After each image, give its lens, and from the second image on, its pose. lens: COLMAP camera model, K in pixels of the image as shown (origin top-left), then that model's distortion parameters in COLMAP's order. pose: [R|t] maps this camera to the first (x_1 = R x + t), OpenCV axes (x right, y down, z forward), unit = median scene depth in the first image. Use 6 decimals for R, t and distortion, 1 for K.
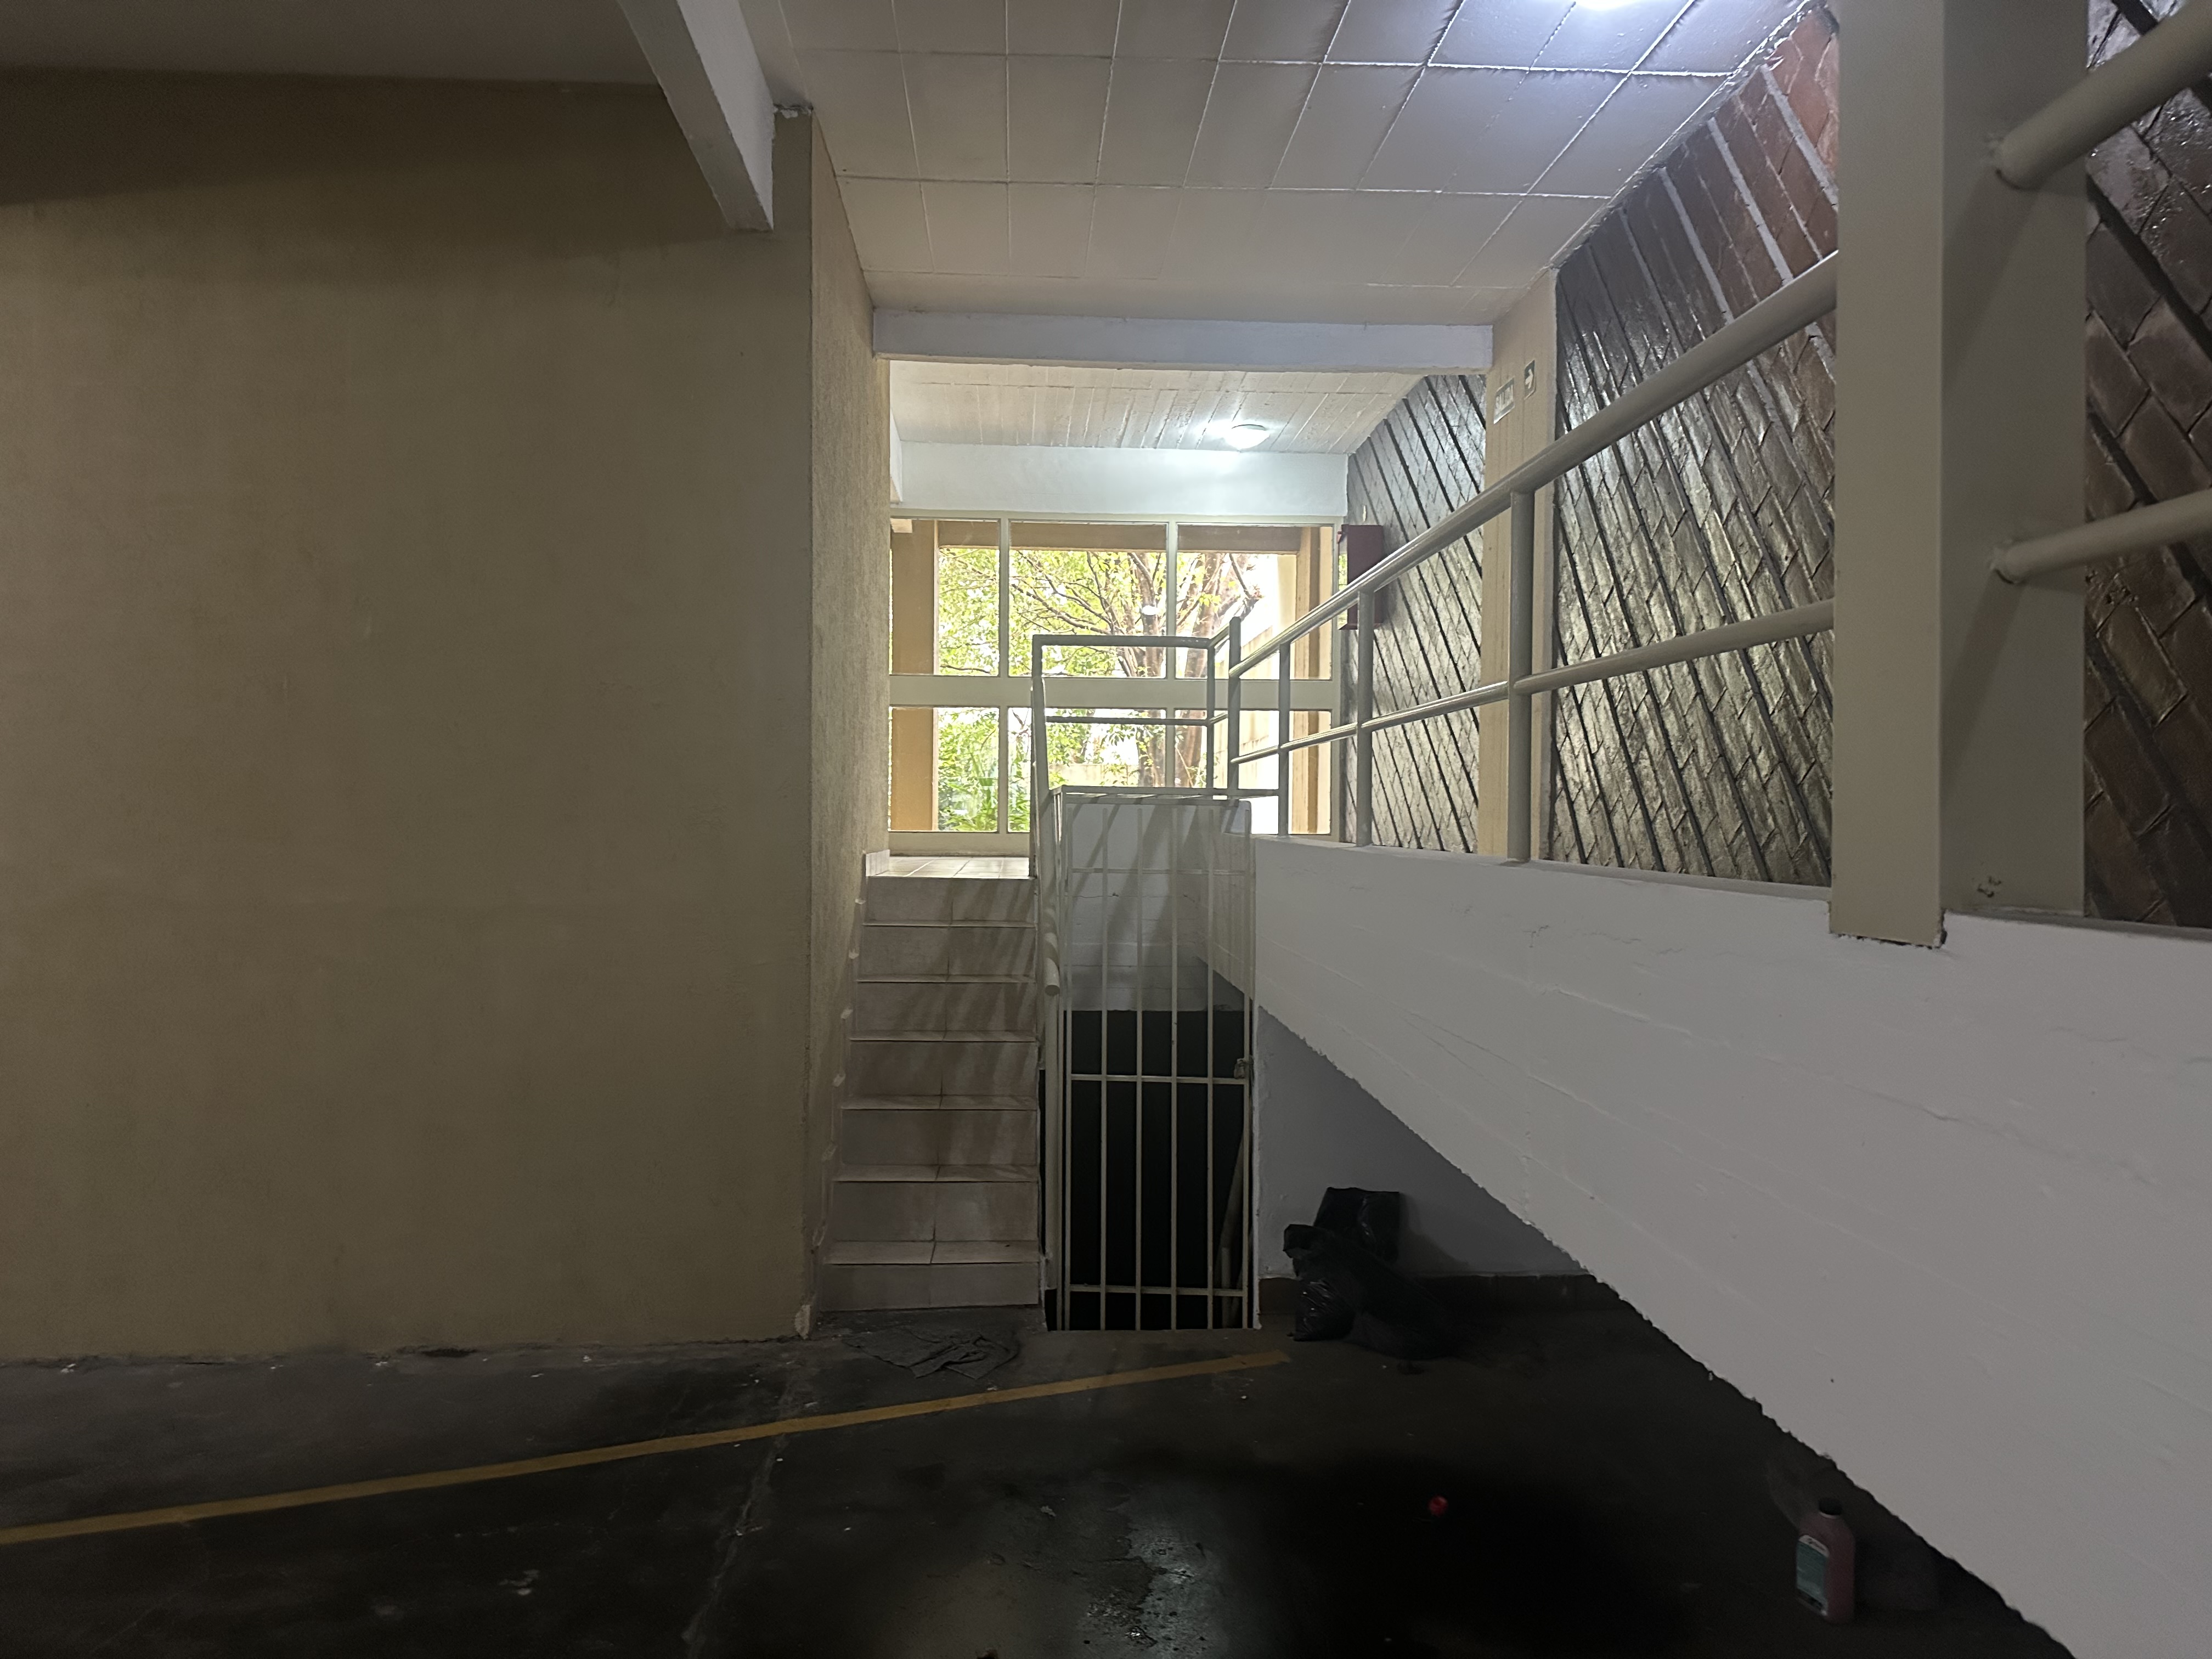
lens RADIAL K [[1529.8, 0, 1099.0], [0, 1529.8, 815.3], [0, 0, 1]] dist [0.096380, -0.125780]
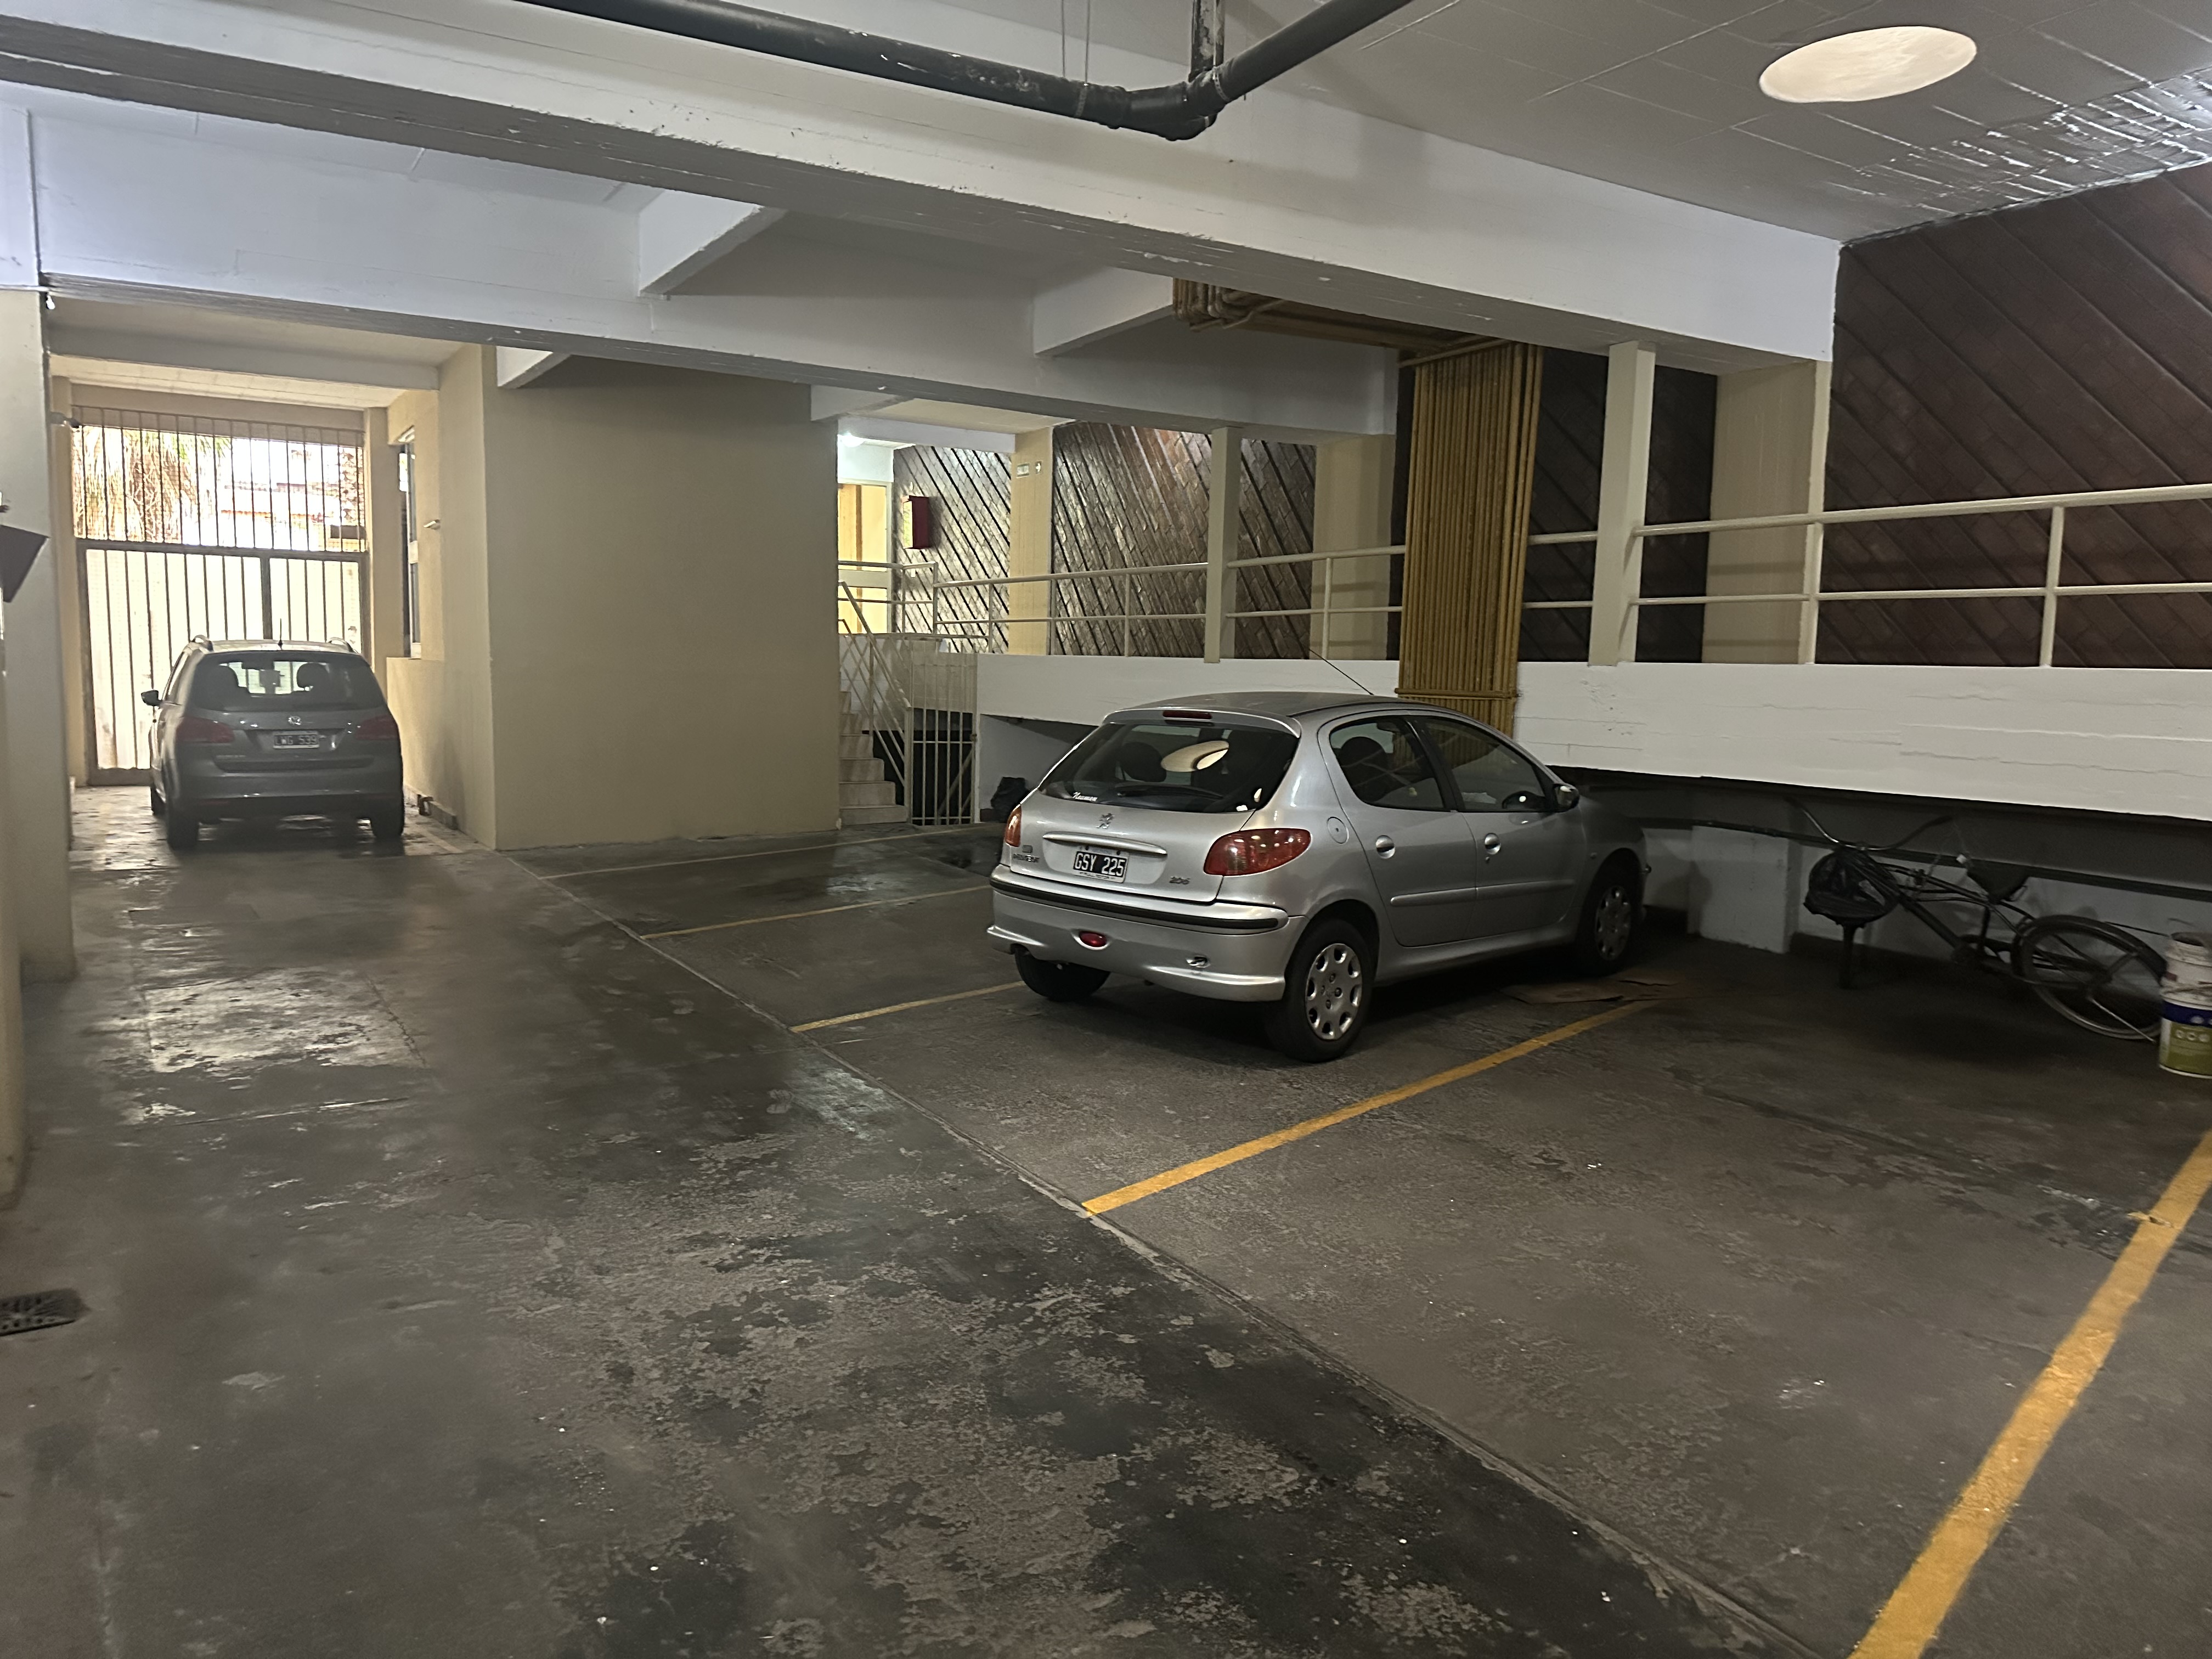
lens RADIAL K [[1529.8, 0, 1099.0], [0, 1529.8, 815.3], [0, 0, 1]] dist [0.096380, -0.125780]
pose [[0.877790, -0.036696, 0.477638, -1.012018], [-0.015614, 0.994340, 0.105088, 0.011423], [-0.478791, -0.099704, 0.872249, -1.509316]]
